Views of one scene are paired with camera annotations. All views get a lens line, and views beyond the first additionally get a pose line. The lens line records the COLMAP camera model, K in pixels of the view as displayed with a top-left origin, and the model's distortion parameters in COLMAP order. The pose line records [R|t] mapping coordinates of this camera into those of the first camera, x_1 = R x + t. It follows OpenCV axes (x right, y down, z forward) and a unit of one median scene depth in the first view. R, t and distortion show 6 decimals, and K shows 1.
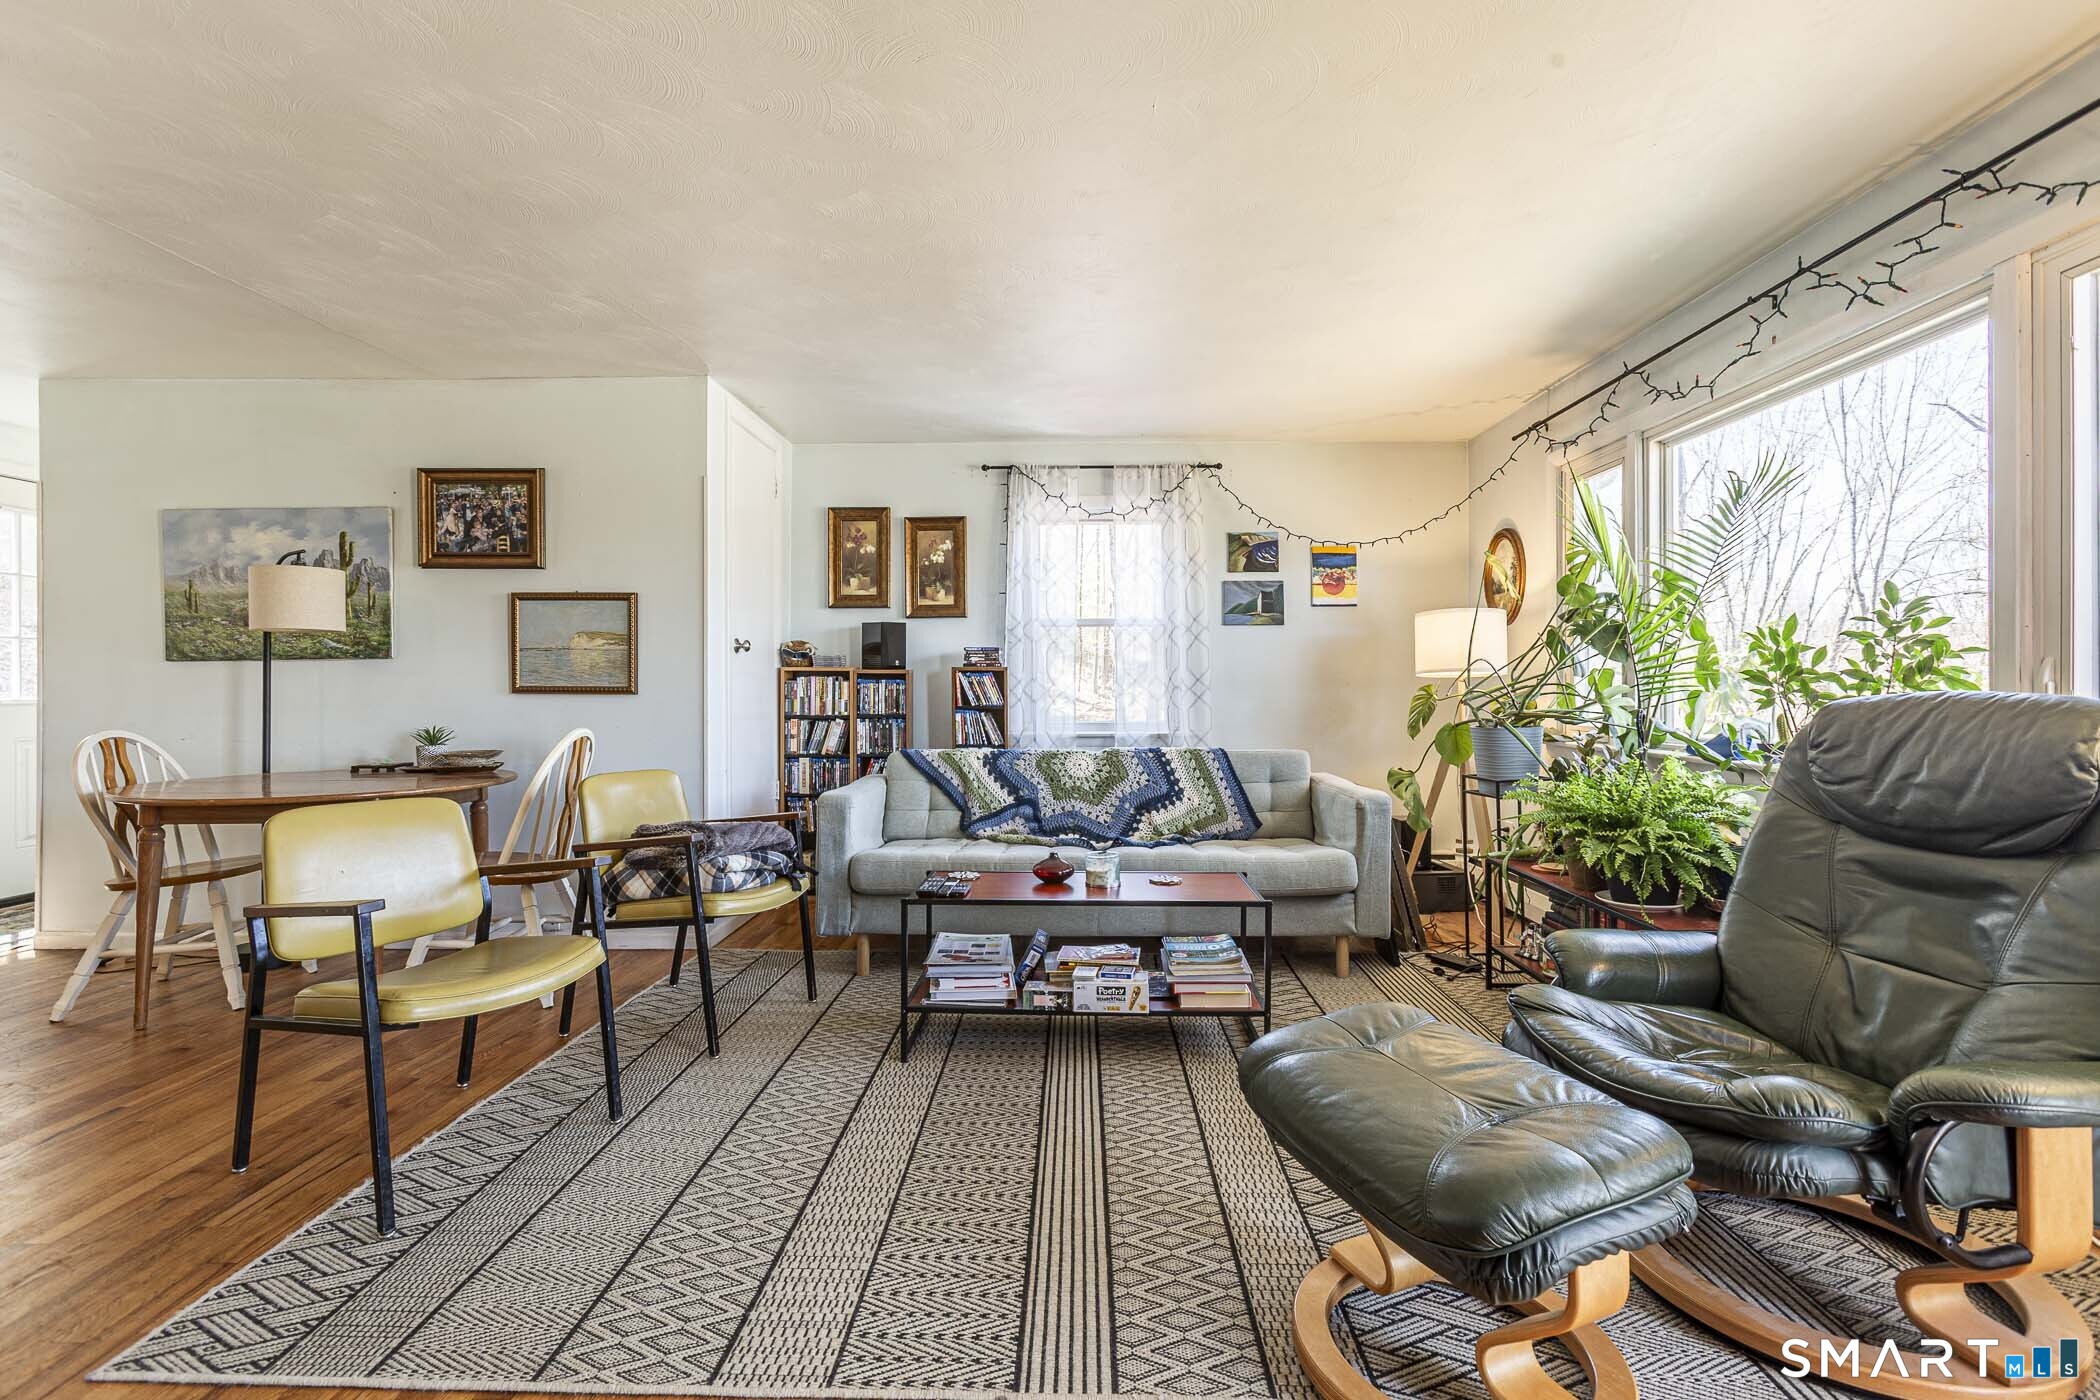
lens RADIAL K [[975.4, 0, 1060.6], [0, 975.4, 685.1], [0, 0, 1]] dist [-0.020232, 0.015825]
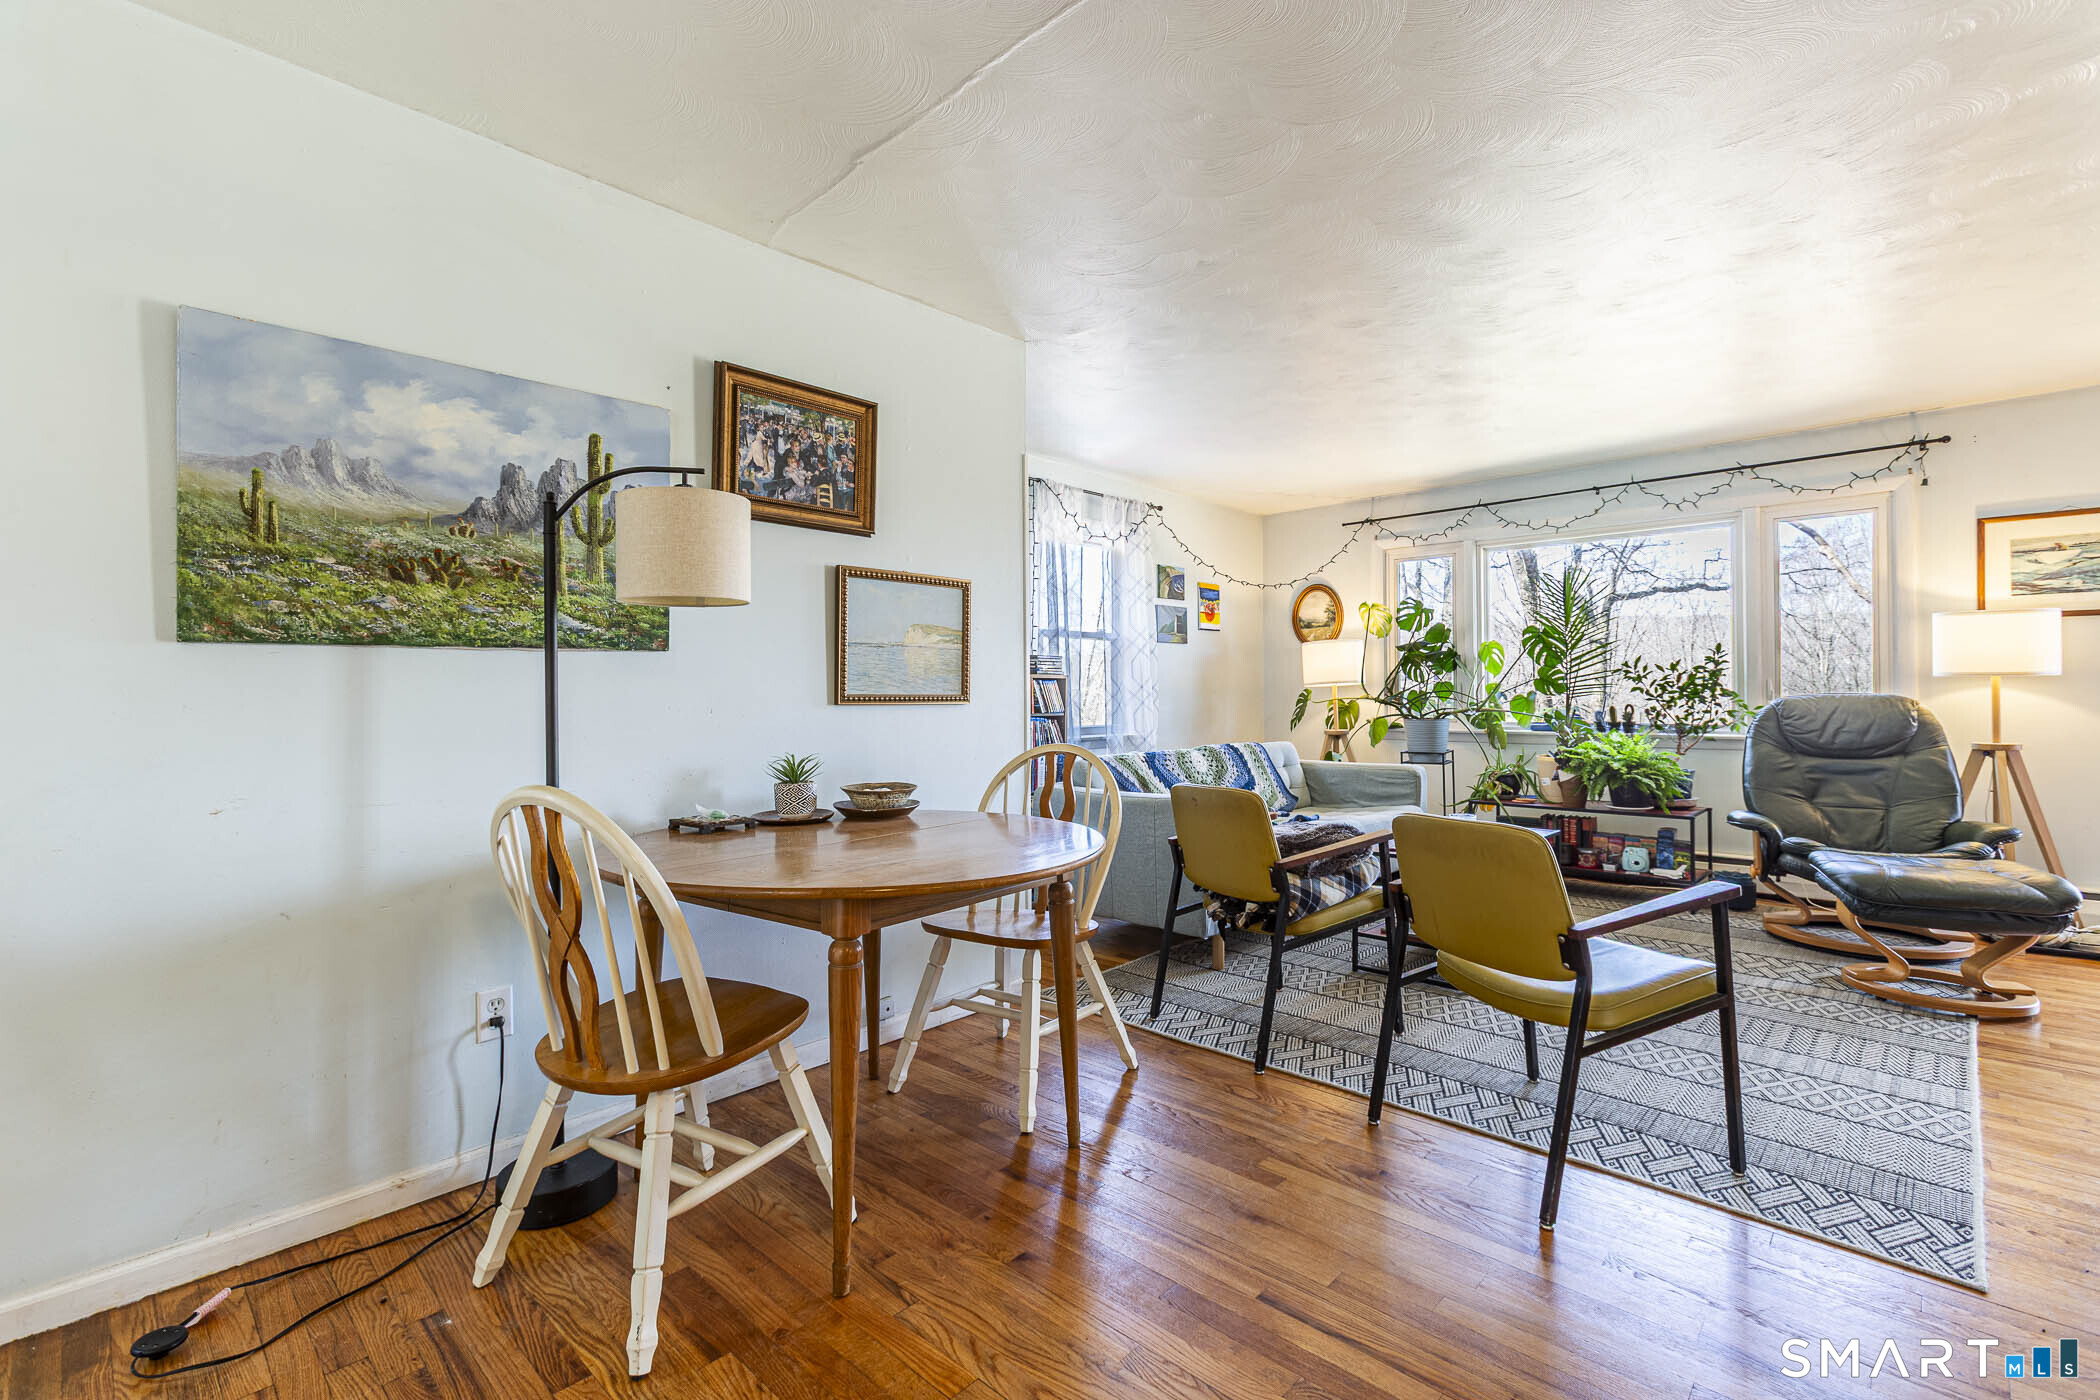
lens RADIAL K [[902.6, 0, 1144.5], [0, 902.6, 689.4], [0, 0, 1]] dist [-0.020012, 0.010991]
pose [[0.673729, 0.000994, 0.738977, -0.906451], [0.003857, 0.999981, -0.004862, 0.001473], [-0.738968, 0.006126, 0.673713, 0.379140]]
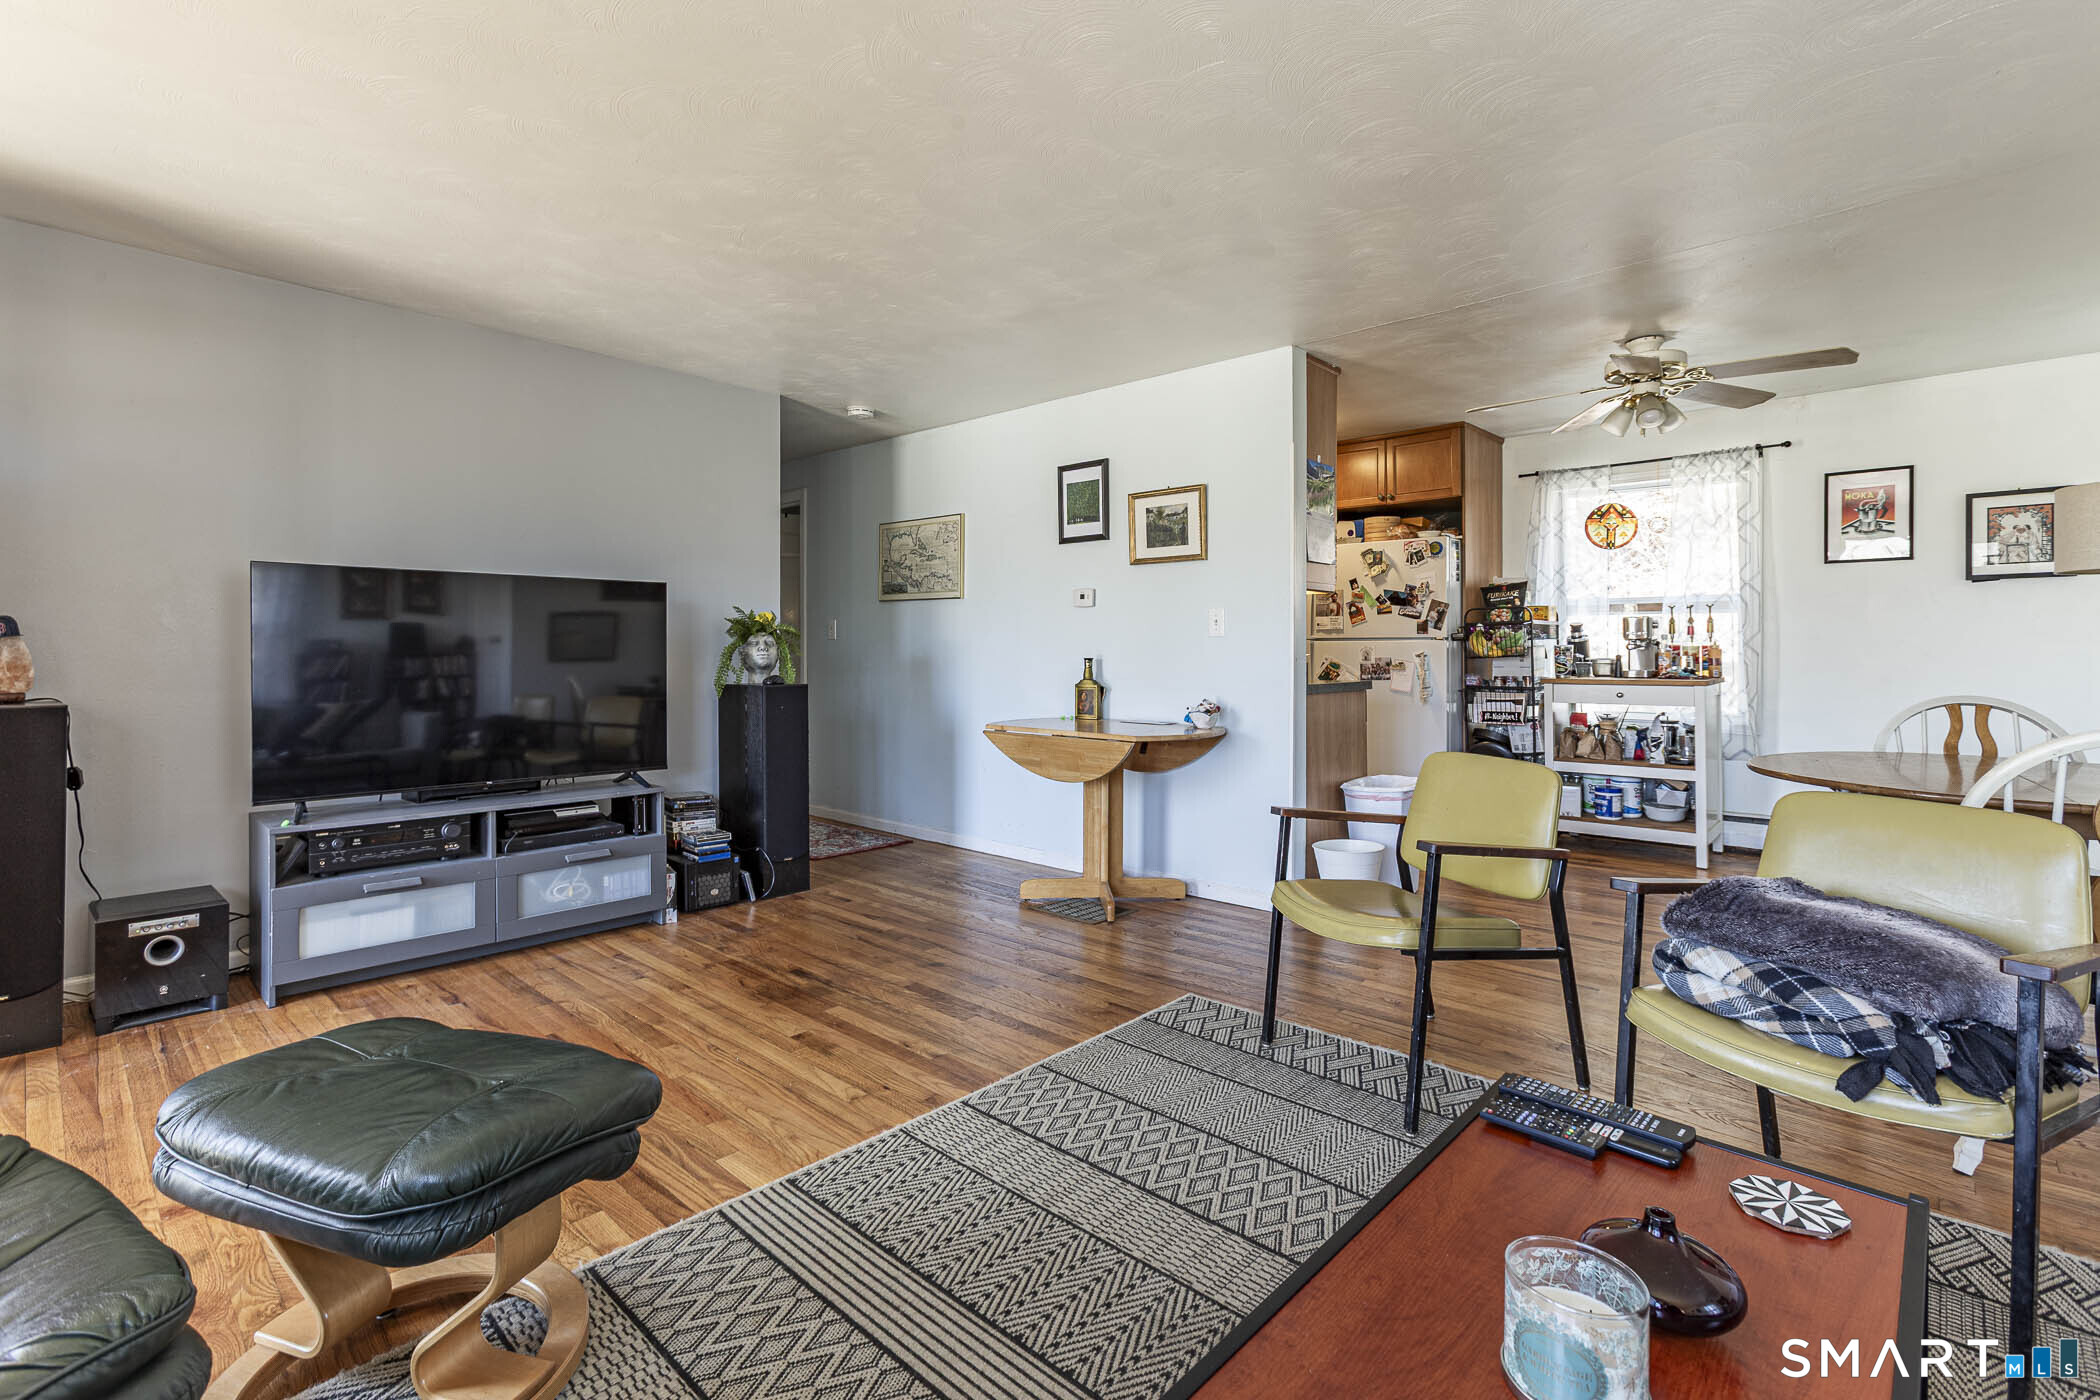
lens RADIAL K [[1019.0, 0, 1063.5], [0, 1019.0, 652.1], [0, 0, 1]] dist [-0.004218, 0.000046]
pose [[-0.689719, 0.003525, -0.724069, 0.270103], [0.006812, 0.999975, -0.001621, 0.000619], [0.724045, -0.006050, -0.689726, 0.858855]]
